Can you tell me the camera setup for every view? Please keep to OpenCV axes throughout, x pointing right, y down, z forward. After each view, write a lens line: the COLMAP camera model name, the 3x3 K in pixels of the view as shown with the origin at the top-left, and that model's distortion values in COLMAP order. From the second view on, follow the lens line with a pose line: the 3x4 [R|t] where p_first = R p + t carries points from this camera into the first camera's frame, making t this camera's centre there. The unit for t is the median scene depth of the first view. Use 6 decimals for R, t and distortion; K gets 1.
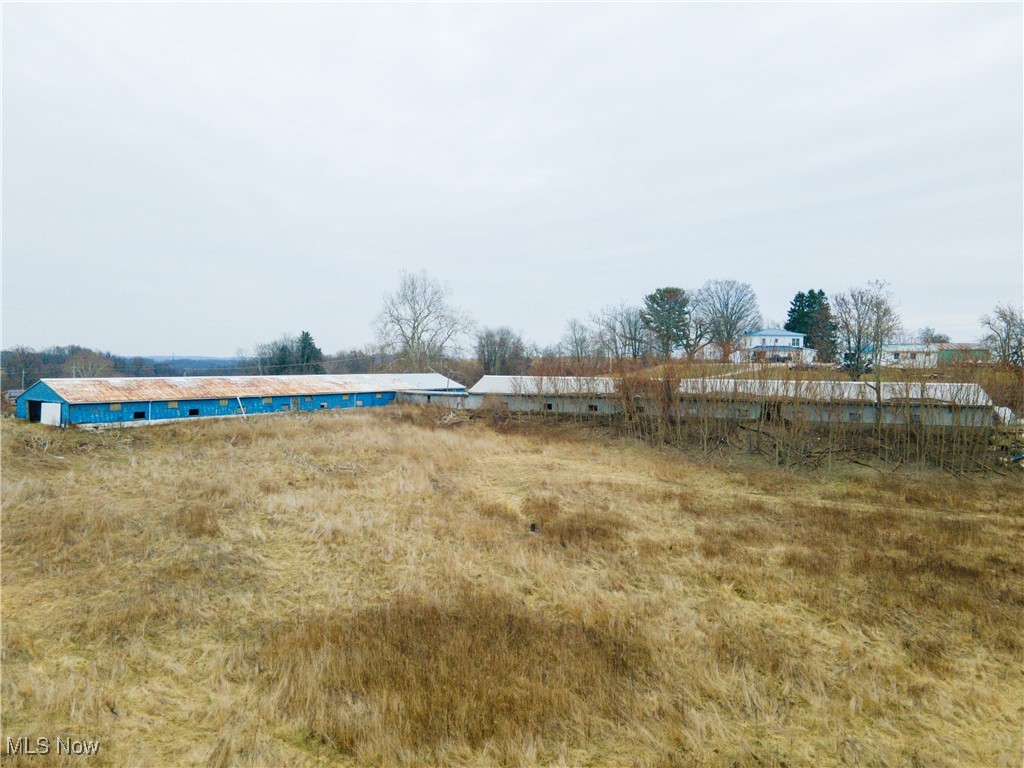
lens RADIAL K [[780.1, 0, 515.6], [0, 780.1, 380.9], [0, 0, 1]] dist [0.047465, 0.032232]
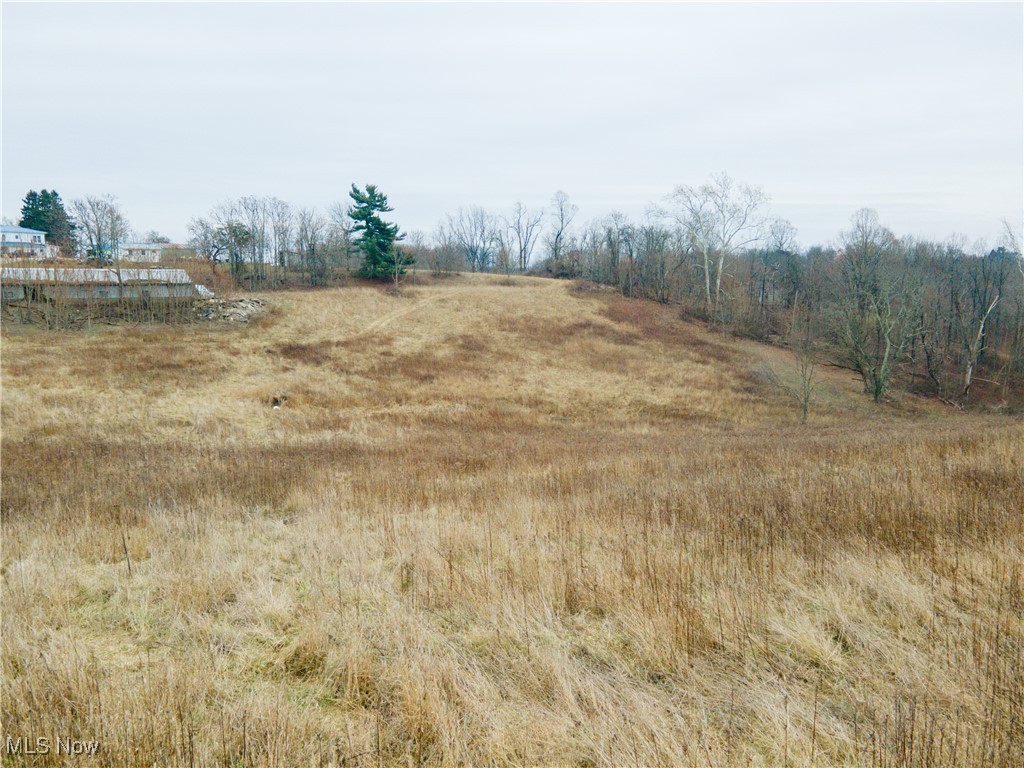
lens RADIAL K [[780.1, 0, 515.5], [0, 780.1, 383.9], [0, 0, 1]] dist [0.047465, 0.032232]
pose [[0.626458, -0.123880, 0.769548, -0.189022], [0.025606, 0.990028, 0.138527, 0.023640], [-0.779034, -0.067076, 0.623383, -0.404003]]
